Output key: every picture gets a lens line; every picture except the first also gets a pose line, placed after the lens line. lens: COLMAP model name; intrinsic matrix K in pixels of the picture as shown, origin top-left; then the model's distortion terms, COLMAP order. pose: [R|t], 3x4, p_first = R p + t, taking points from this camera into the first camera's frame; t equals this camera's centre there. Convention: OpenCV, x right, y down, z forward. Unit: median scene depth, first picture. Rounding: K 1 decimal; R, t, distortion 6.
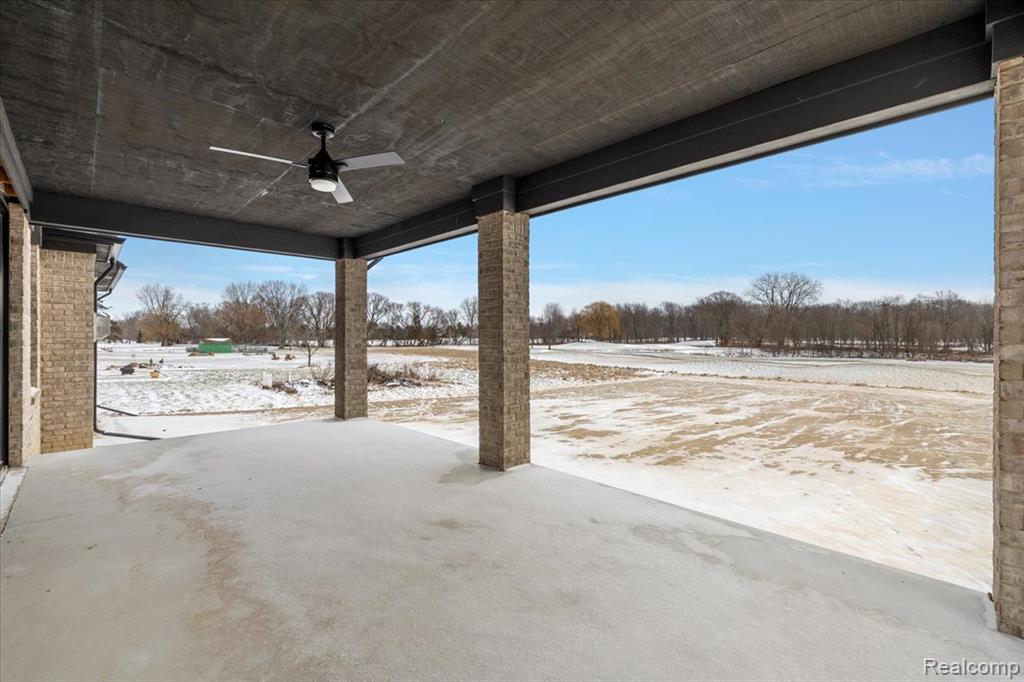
lens RADIAL K [[438.1, 0, 513.3], [0, 438.1, 338.6], [0, 0, 1]] dist [0.000328, 0.000056]
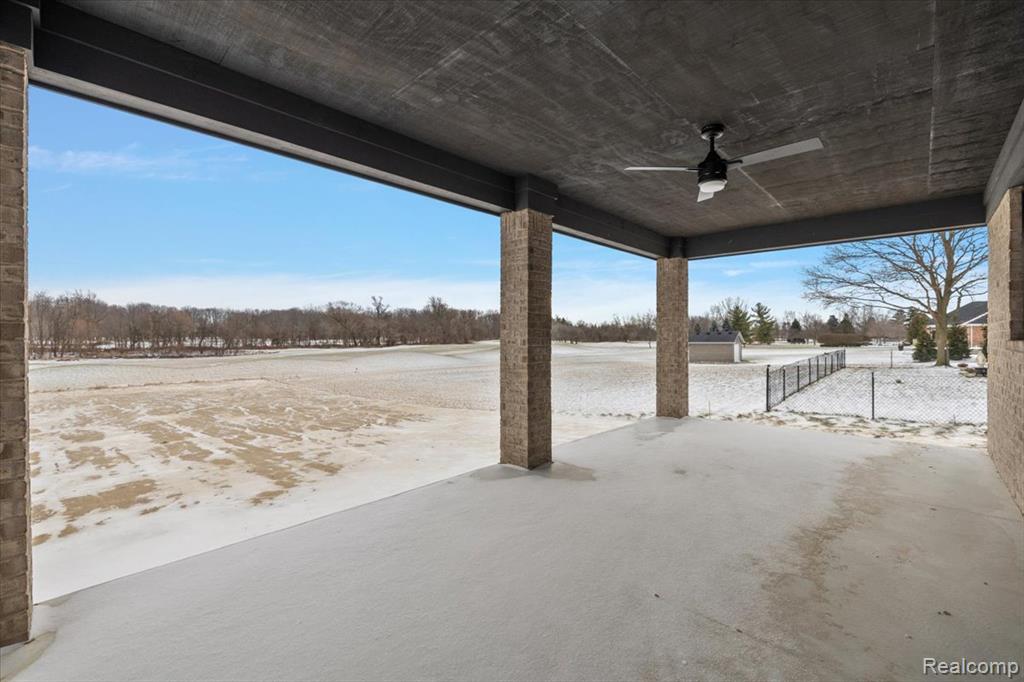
lens RADIAL K [[438.1, 0, 513.3], [0, 438.1, 338.6], [0, 0, 1]] dist [0.000328, 0.000056]
pose [[-0.042563, -0.008530, 0.999057, -1.211354], [0.004765, 0.999950, 0.008741, -0.008353], [-0.999082, 0.005132, -0.042520, 1.278131]]
